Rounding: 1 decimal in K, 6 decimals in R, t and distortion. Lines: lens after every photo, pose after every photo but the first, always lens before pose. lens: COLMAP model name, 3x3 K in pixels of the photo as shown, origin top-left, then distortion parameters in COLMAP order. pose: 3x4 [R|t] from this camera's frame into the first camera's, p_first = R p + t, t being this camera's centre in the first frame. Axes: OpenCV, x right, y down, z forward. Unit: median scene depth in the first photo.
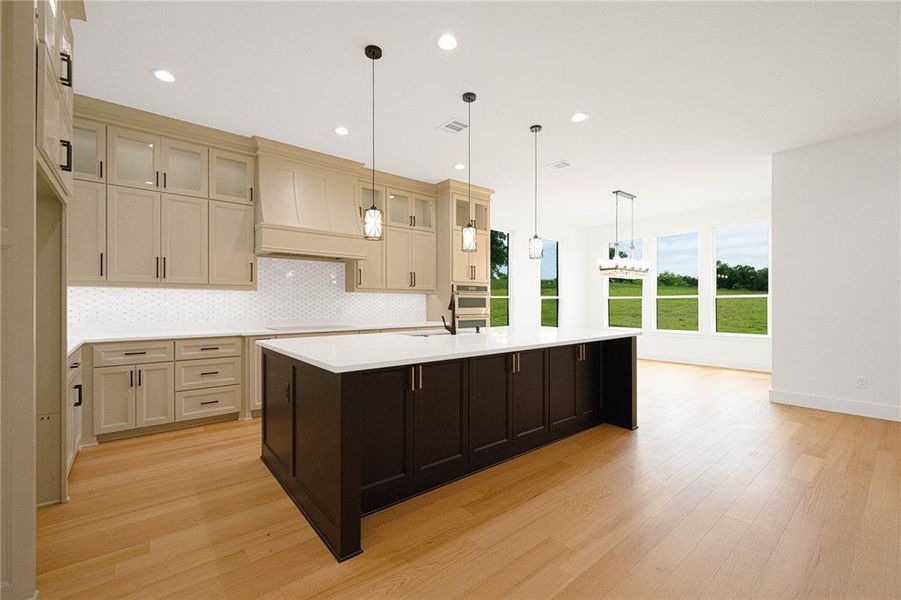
lens RADIAL K [[378.1, 0, 449.4], [0, 378.1, 300.0], [0, 0, 1]] dist [-0.000089, 0.000224]
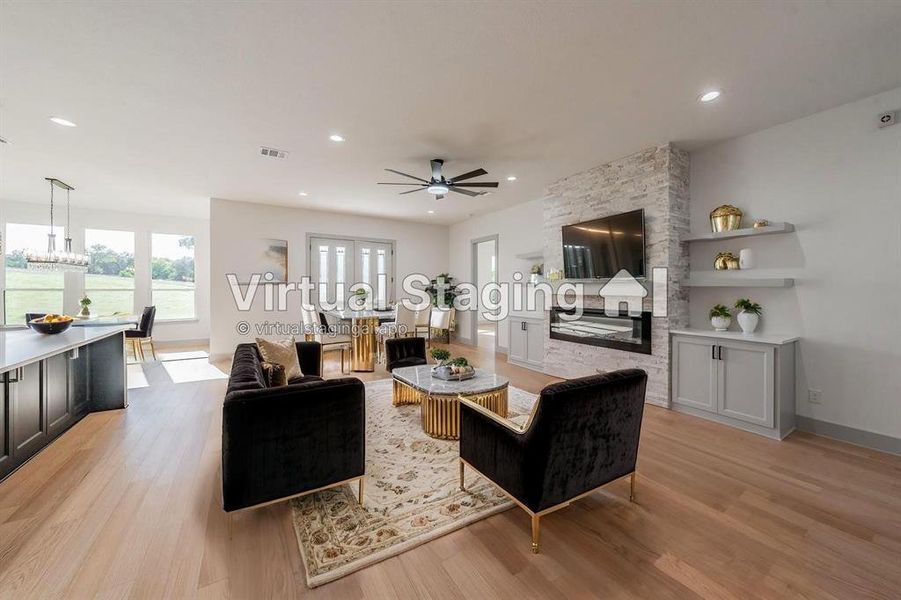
lens RADIAL K [[370.9, 0, 450.5], [0, 370.9, 285.6], [0, 0, 1]] dist [0.000943, 0.000027]
pose [[0.159325, 0.000841, 0.987226, -0.426656], [0.000024, 1.000000, -0.000856, -0.034418], [-0.987226, 0.000161, 0.159325, -0.163282]]
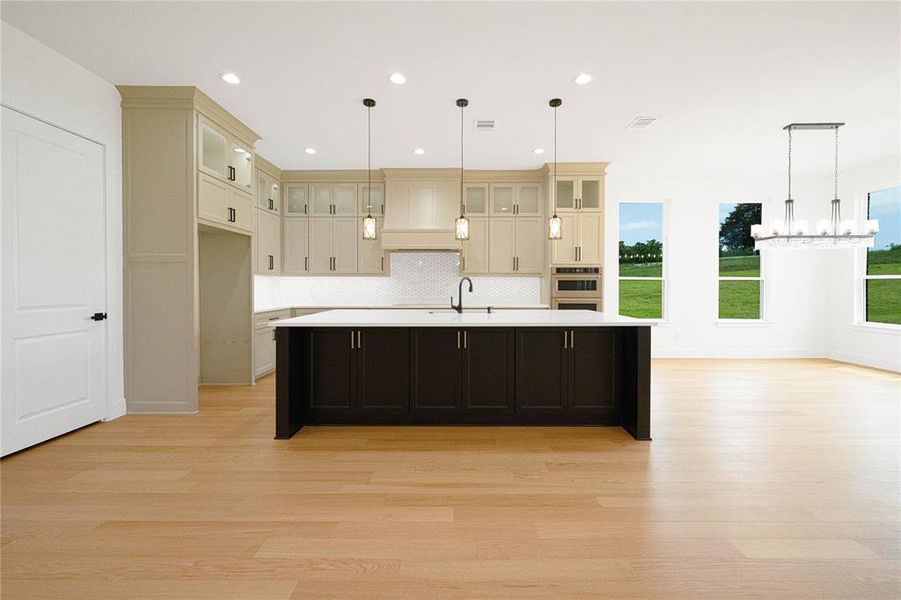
lens RADIAL K [[370.9, 0, 450.5], [0, 370.9, 285.6], [0, 0, 1]] dist [0.000943, 0.000027]
pose [[0.761206, -0.000227, -0.648510, 0.638956], [0.005495, 0.999966, 0.006100, 0.000350], [0.648486, -0.008207, 0.761182, 0.113993]]
